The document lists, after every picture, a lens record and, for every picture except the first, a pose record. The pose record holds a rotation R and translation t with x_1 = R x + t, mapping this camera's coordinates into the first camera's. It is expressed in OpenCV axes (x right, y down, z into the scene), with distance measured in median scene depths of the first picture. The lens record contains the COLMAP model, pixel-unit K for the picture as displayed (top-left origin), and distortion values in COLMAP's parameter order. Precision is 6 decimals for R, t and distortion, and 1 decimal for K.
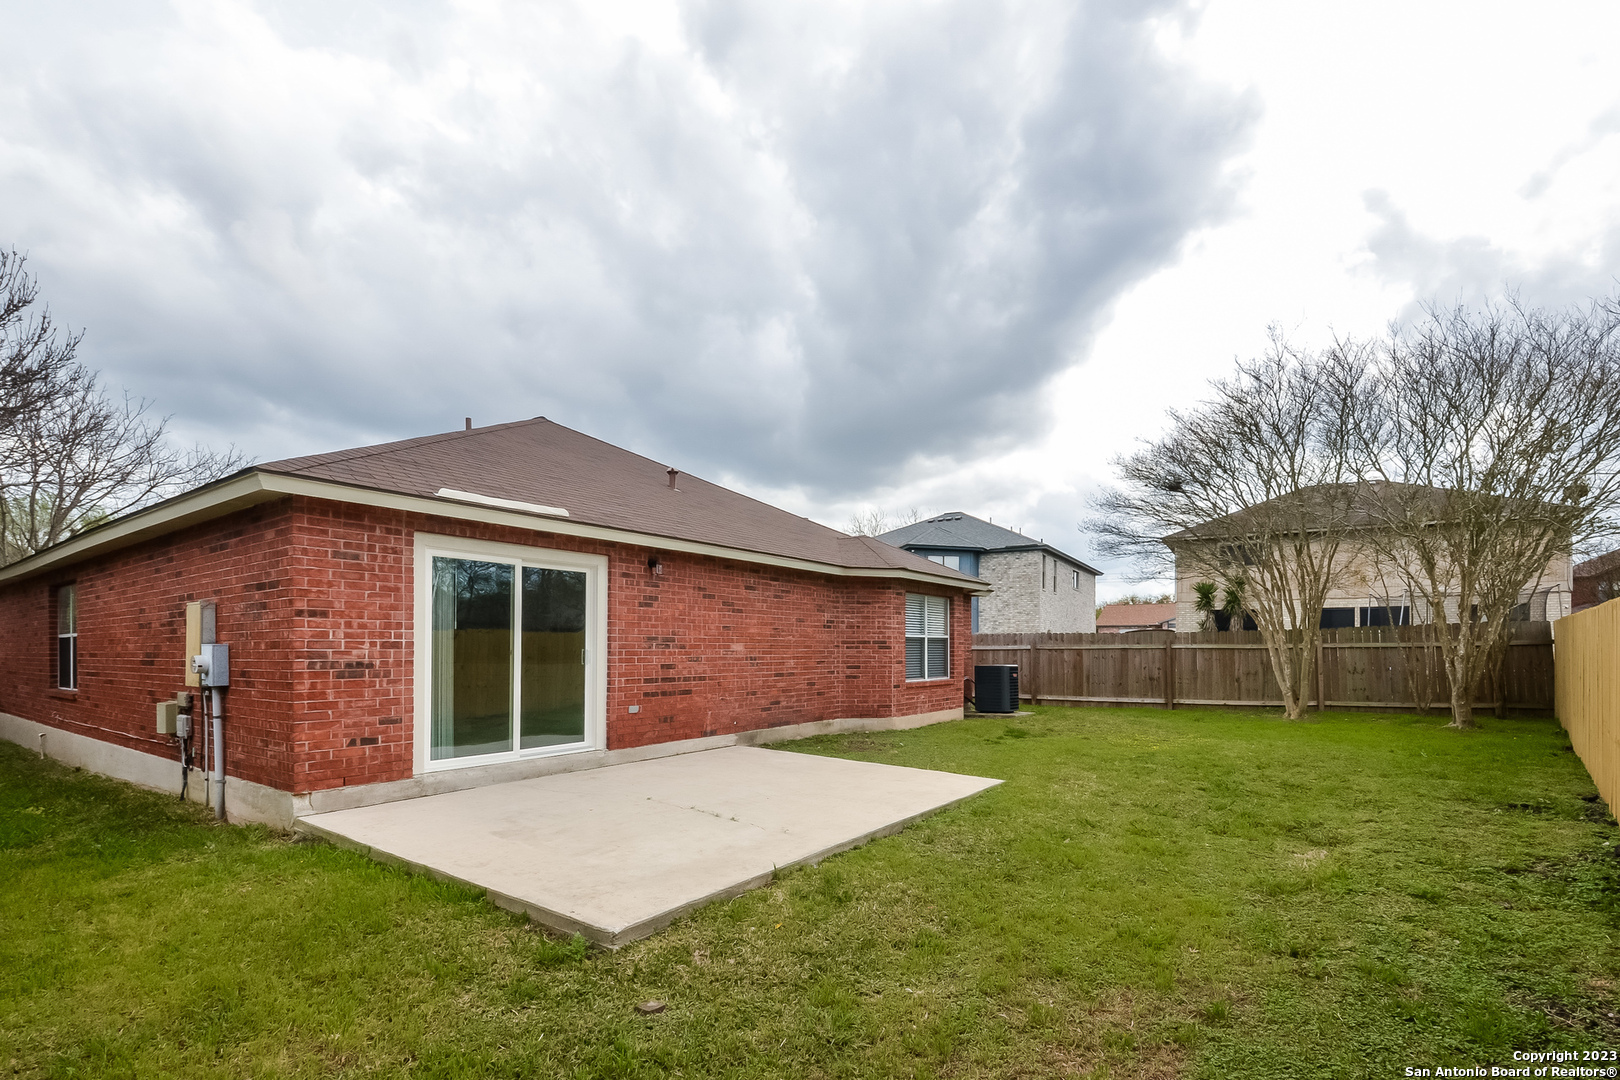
lens RADIAL K [[721.4, 0, 809.9], [0, 721.4, 520.9], [0, 0, 1]] dist [0.000632, -0.000028]
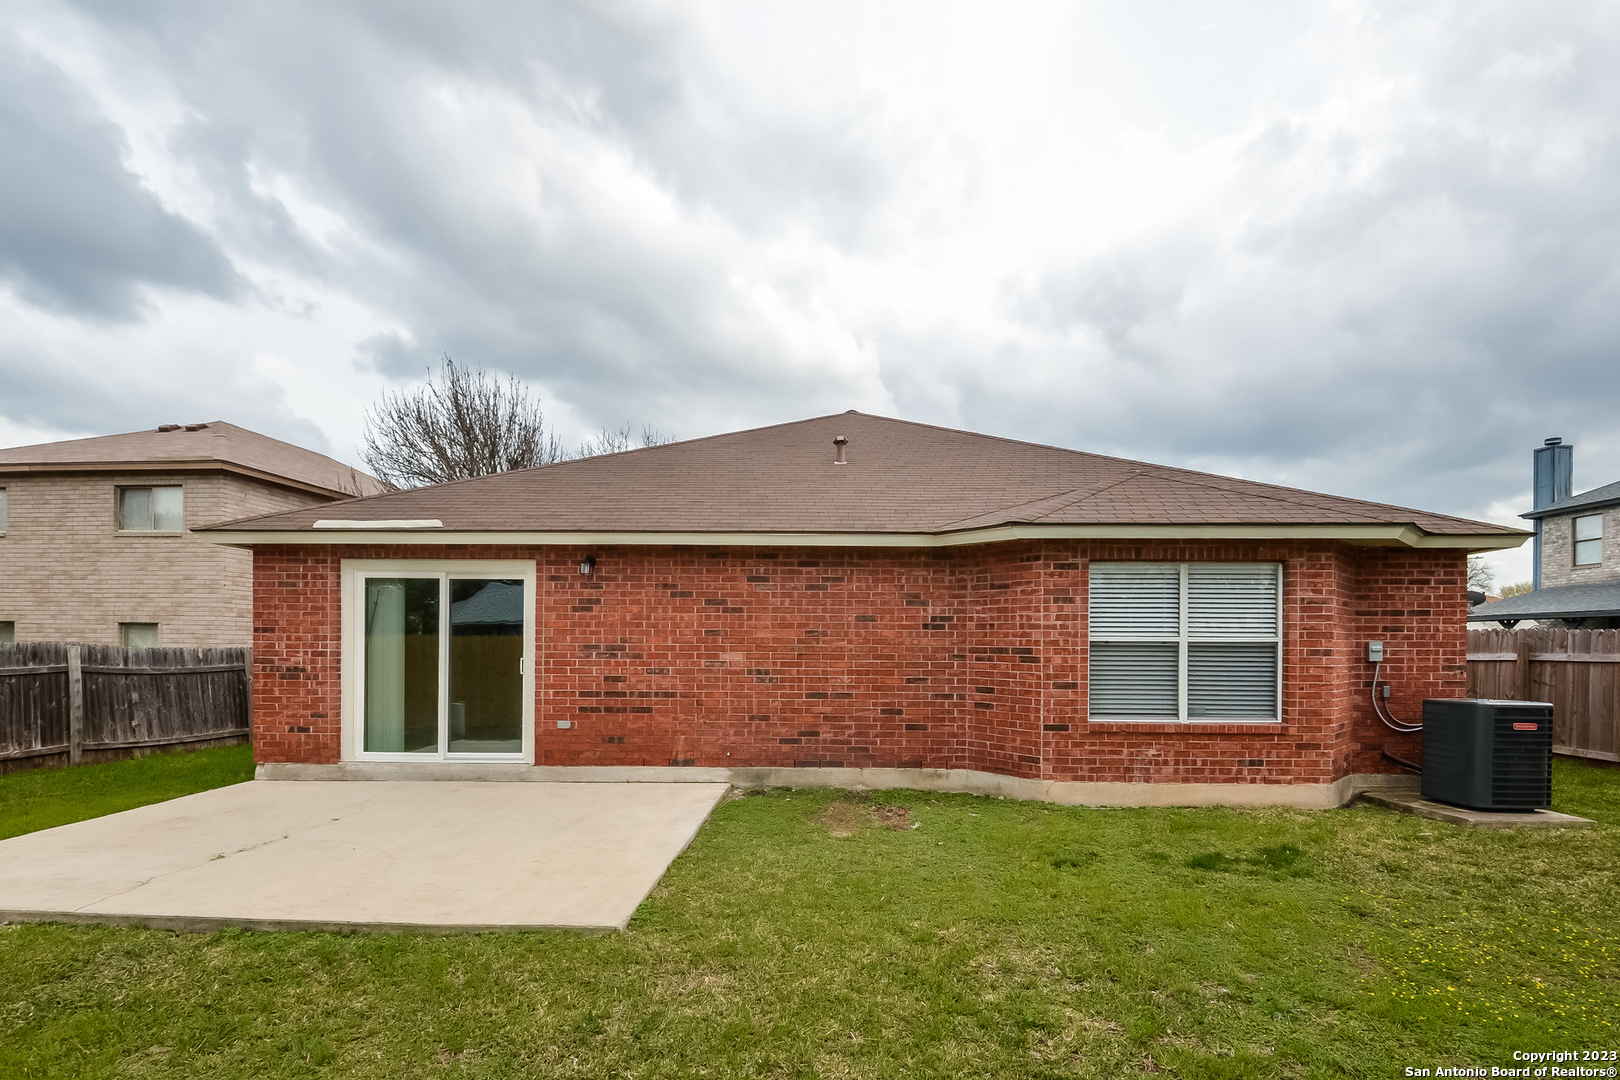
lens RADIAL K [[736.8, 0, 812.5], [0, 736.8, 564.8], [0, 0, 1]] dist [0.000409, -0.000191]
pose [[0.572797, -0.090027, -0.814738, 0.679217], [0.137967, 0.990359, -0.012436, 0.112253], [0.808003, -0.105284, 0.579695, 0.705913]]
